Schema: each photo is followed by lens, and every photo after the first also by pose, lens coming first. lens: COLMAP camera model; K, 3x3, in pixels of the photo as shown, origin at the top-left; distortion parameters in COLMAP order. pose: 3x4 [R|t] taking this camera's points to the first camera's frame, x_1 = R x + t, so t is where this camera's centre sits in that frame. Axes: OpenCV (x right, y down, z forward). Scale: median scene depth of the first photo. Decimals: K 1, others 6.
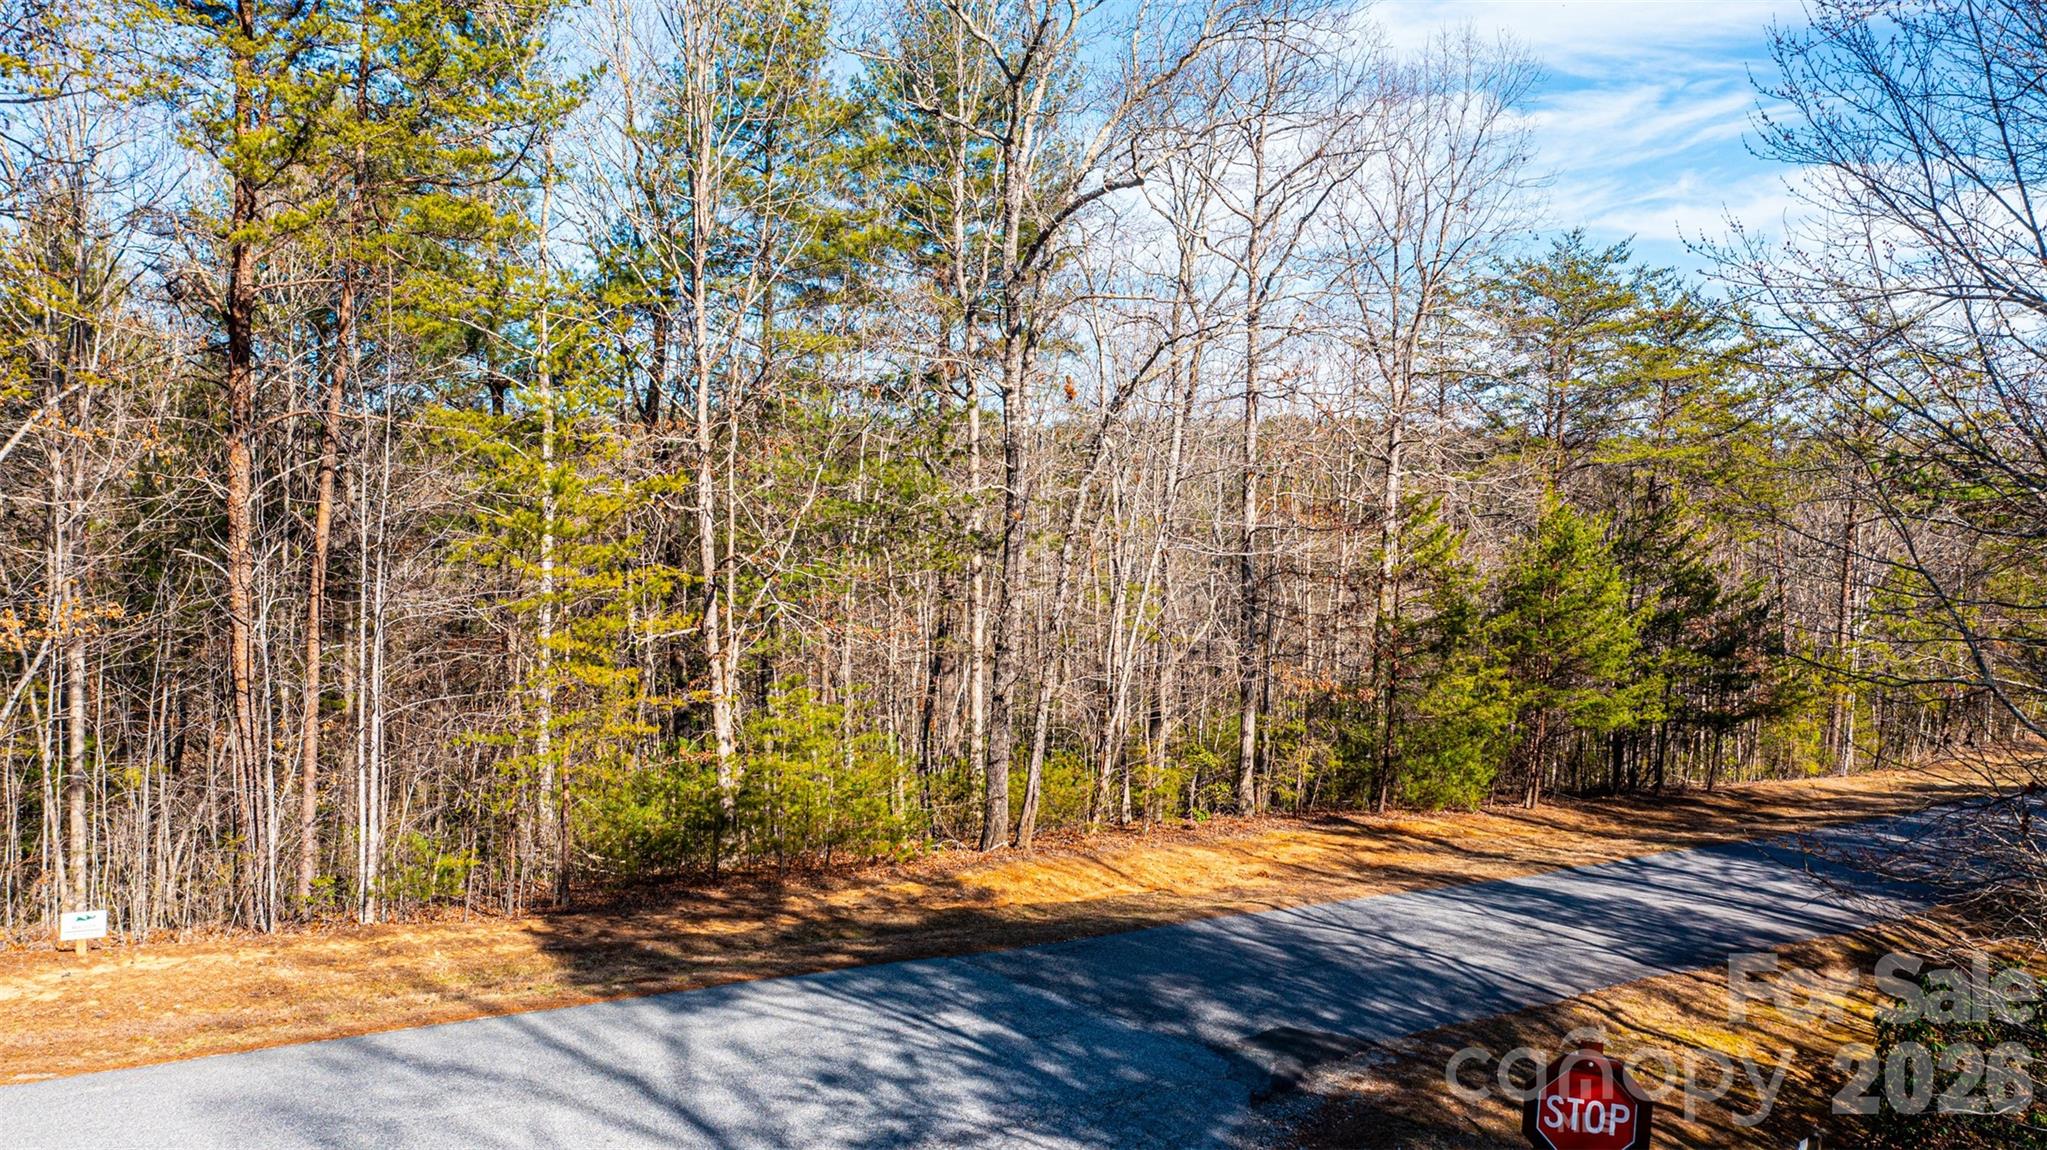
lens RADIAL K [[1611.8, 0, 1005.8], [0, 1611.8, 573.7], [0, 0, 1]] dist [-0.019893, 0.016000]
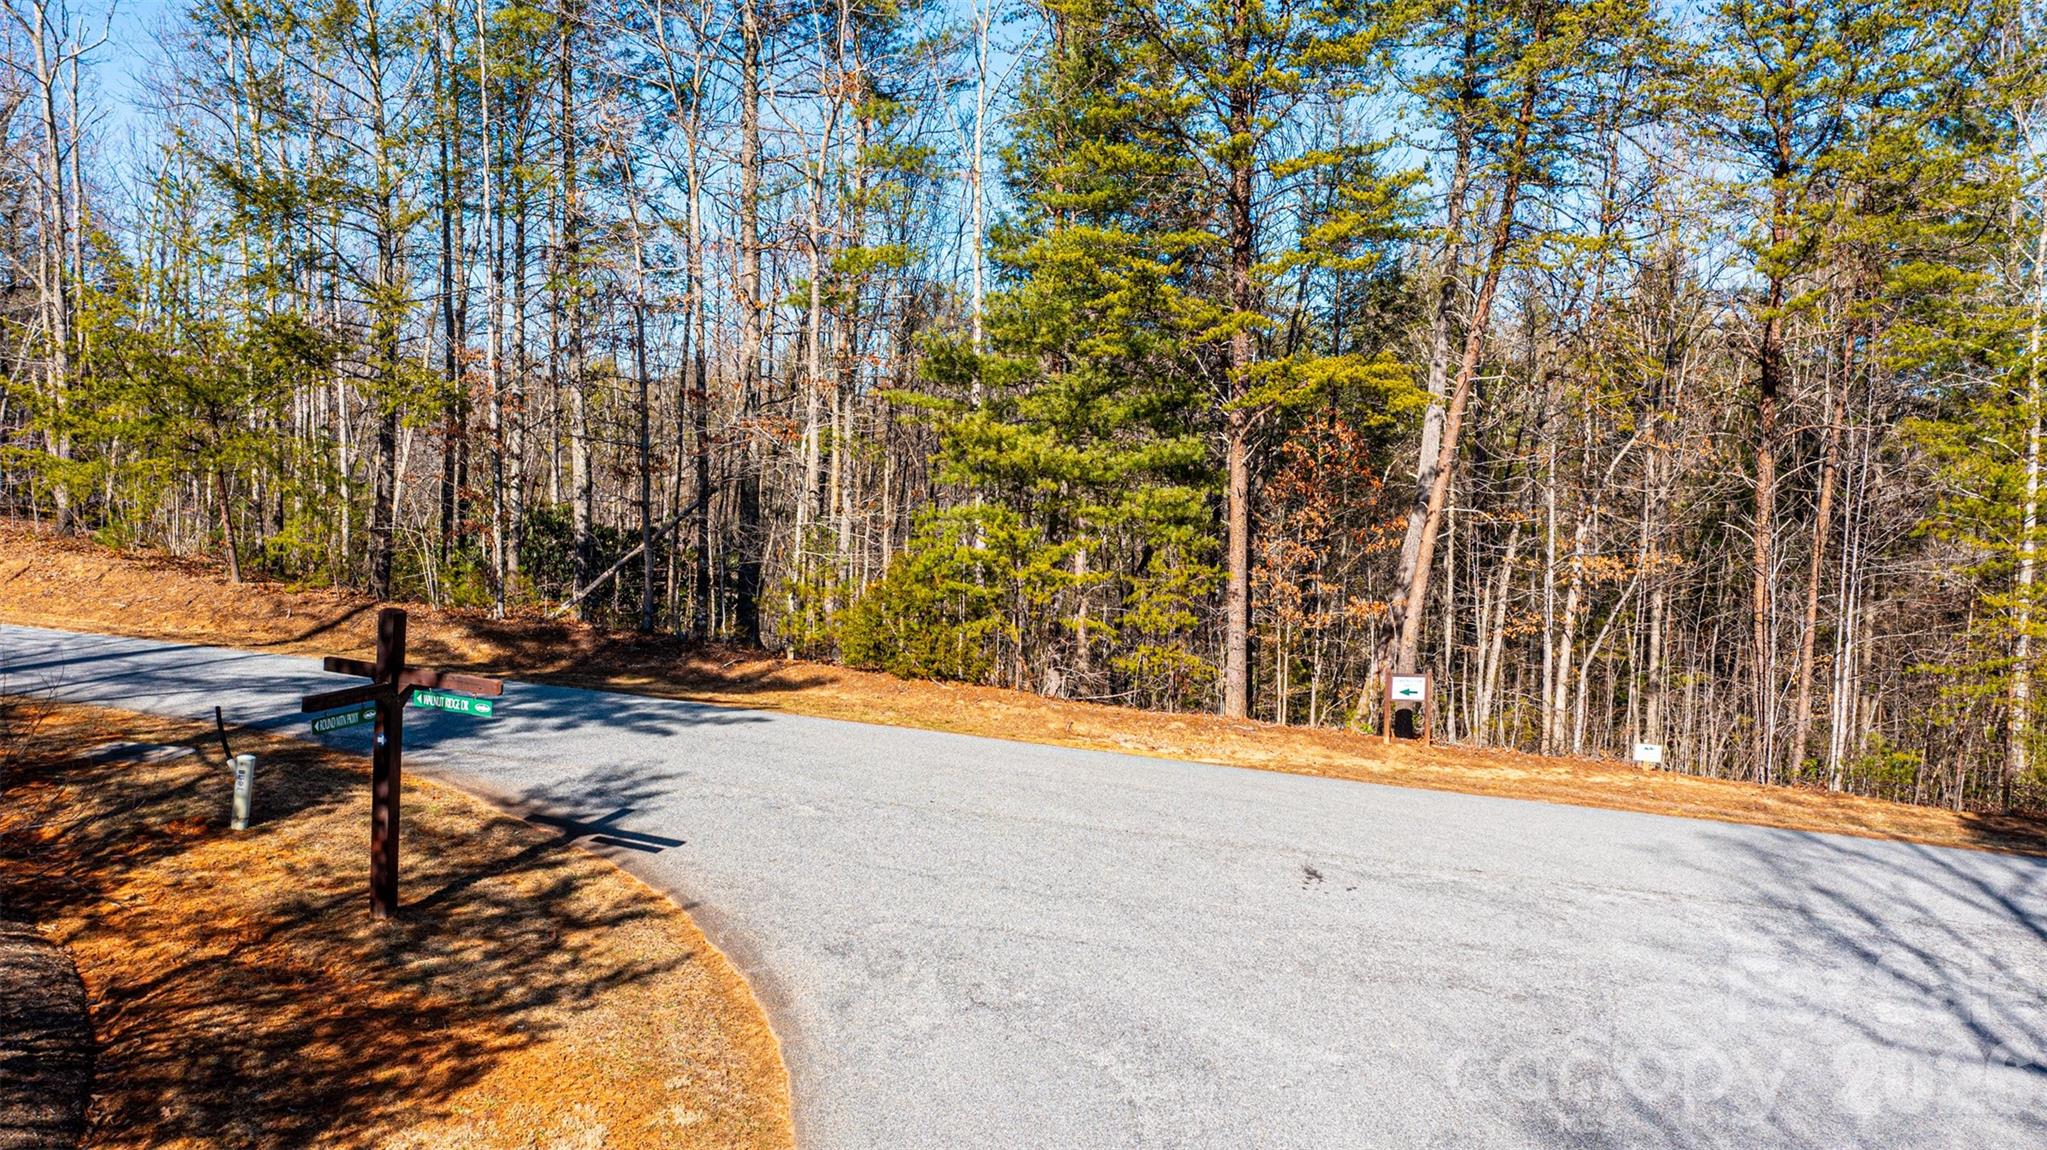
lens RADIAL K [[1611.8, 0, 1010.6], [0, 1611.8, 573.1], [0, 0, 1]] dist [-0.019893, 0.016000]
pose [[0.608469, 0.048822, -0.792075, 0.262373], [-0.039857, 0.998726, 0.030942, 0.012280], [0.792576, 0.012742, 0.609639, -0.423128]]
